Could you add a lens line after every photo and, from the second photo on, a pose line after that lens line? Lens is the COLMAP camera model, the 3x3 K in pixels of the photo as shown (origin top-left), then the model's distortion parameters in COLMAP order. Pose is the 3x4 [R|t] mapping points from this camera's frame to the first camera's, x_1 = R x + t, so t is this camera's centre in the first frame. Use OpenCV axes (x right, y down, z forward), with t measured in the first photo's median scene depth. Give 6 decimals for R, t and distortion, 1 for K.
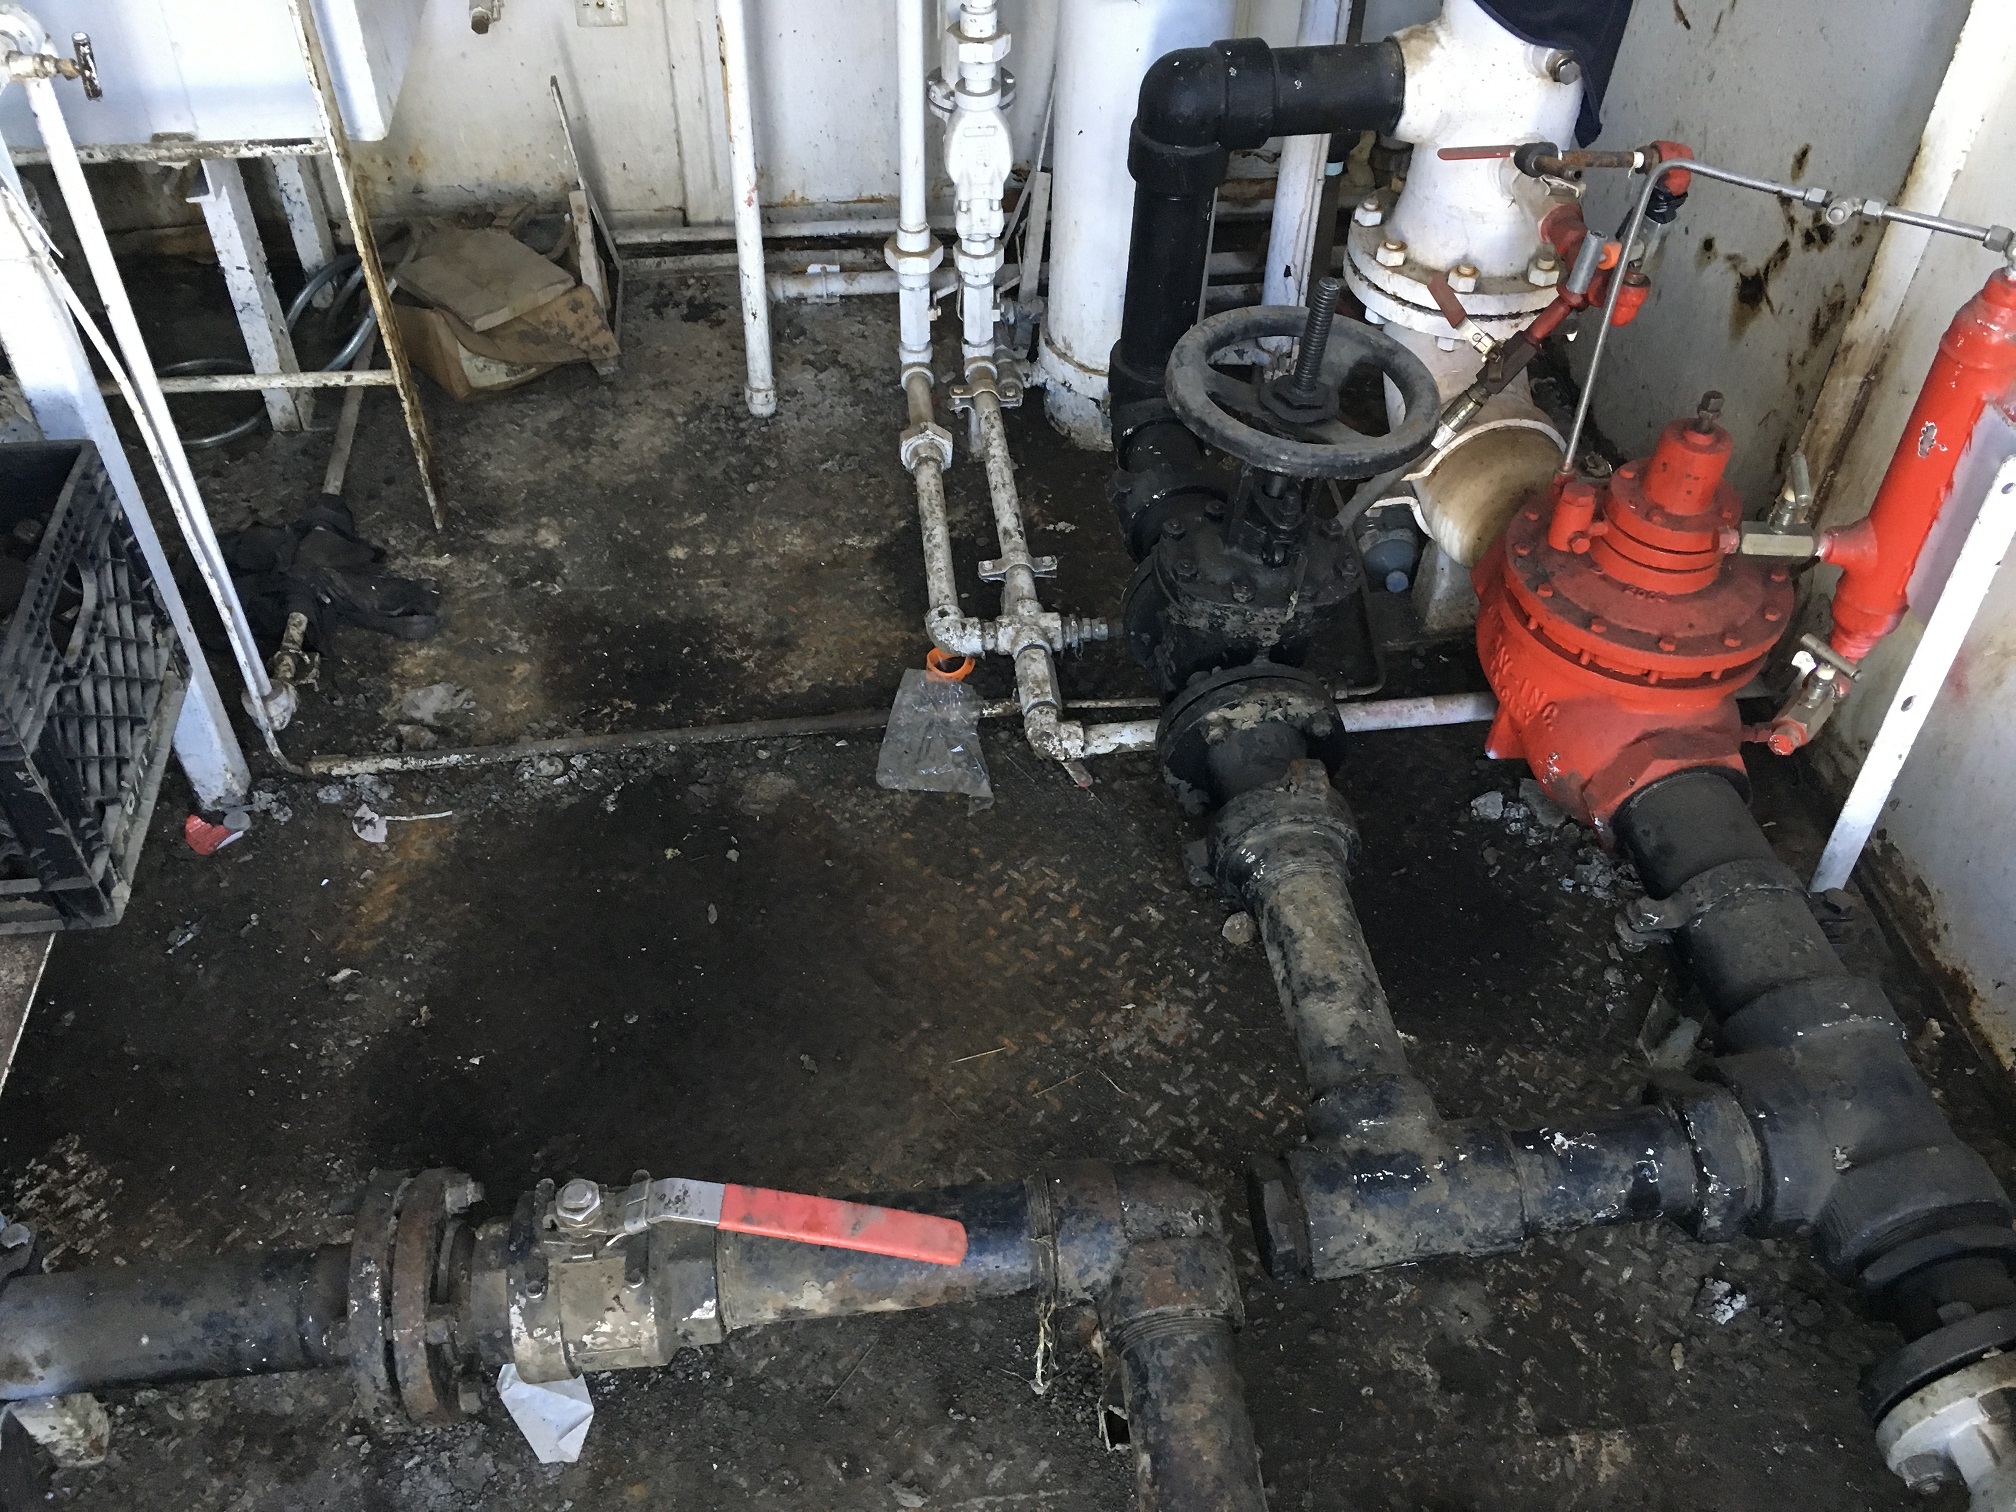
lens RADIAL K [[1704.8, 0, 1008.0], [0, 1704.8, 756.0], [0, 0, 1]] dist [0.085417, -0.117284]
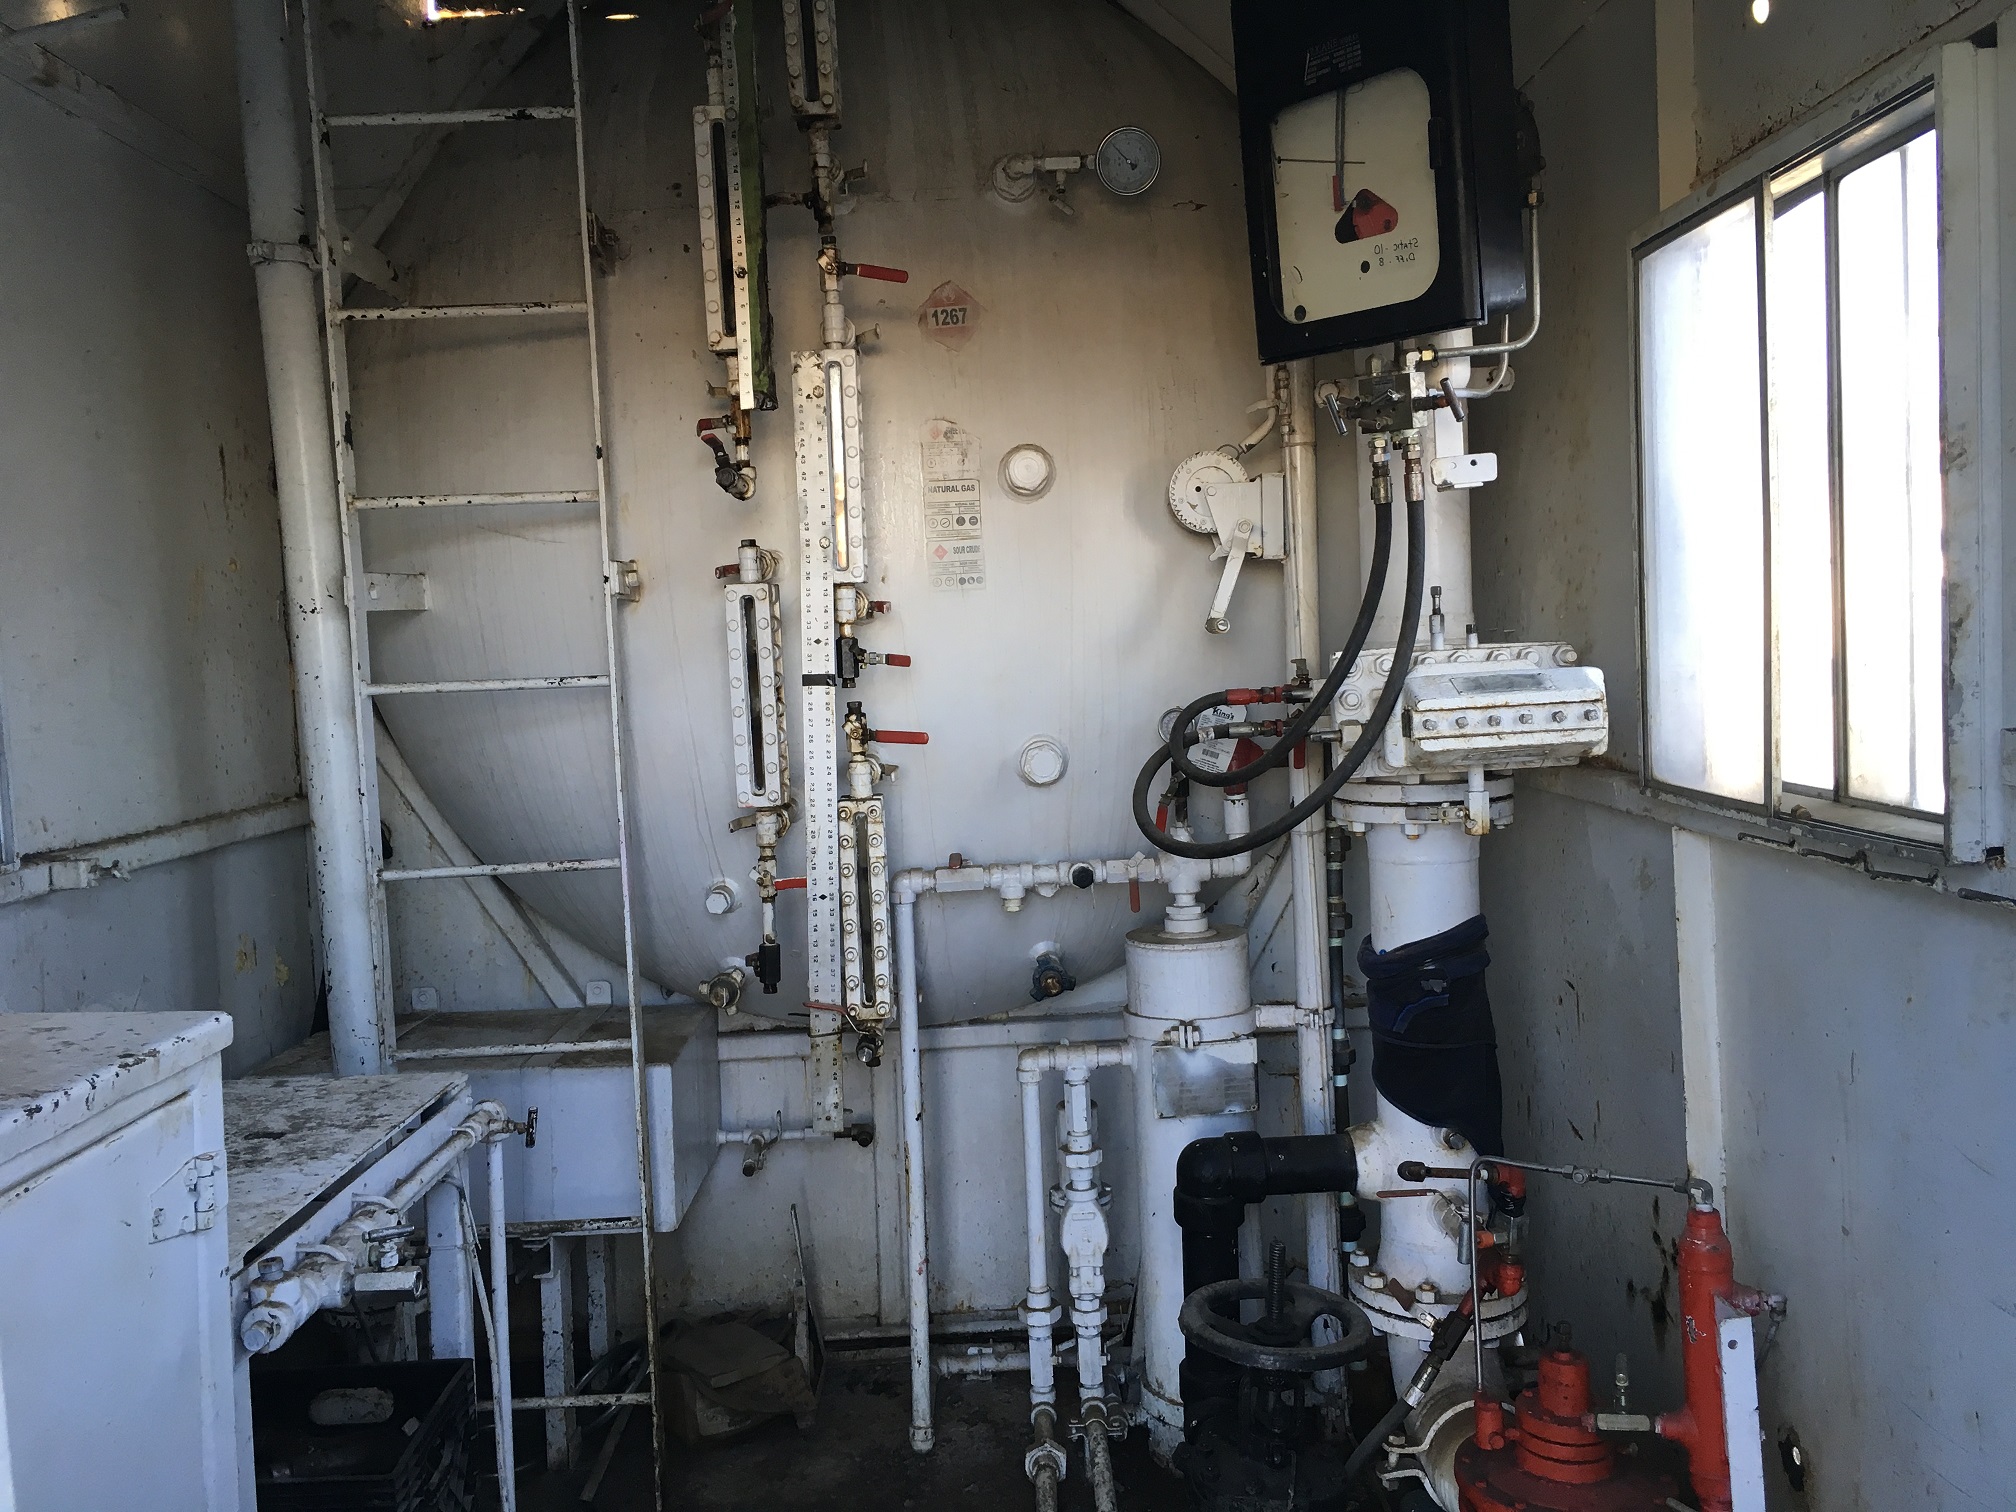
lens RADIAL K [[1733.5, 0, 1008.0], [0, 1733.5, 756.0], [0, 0, 1]] dist [0.007761, 0.003727]
pose [[0.992263, -0.050822, -0.113274, 0.093349], [-0.036881, 0.750527, -0.659810, 0.267787], [0.118547, 0.658883, 0.742846, -0.284360]]
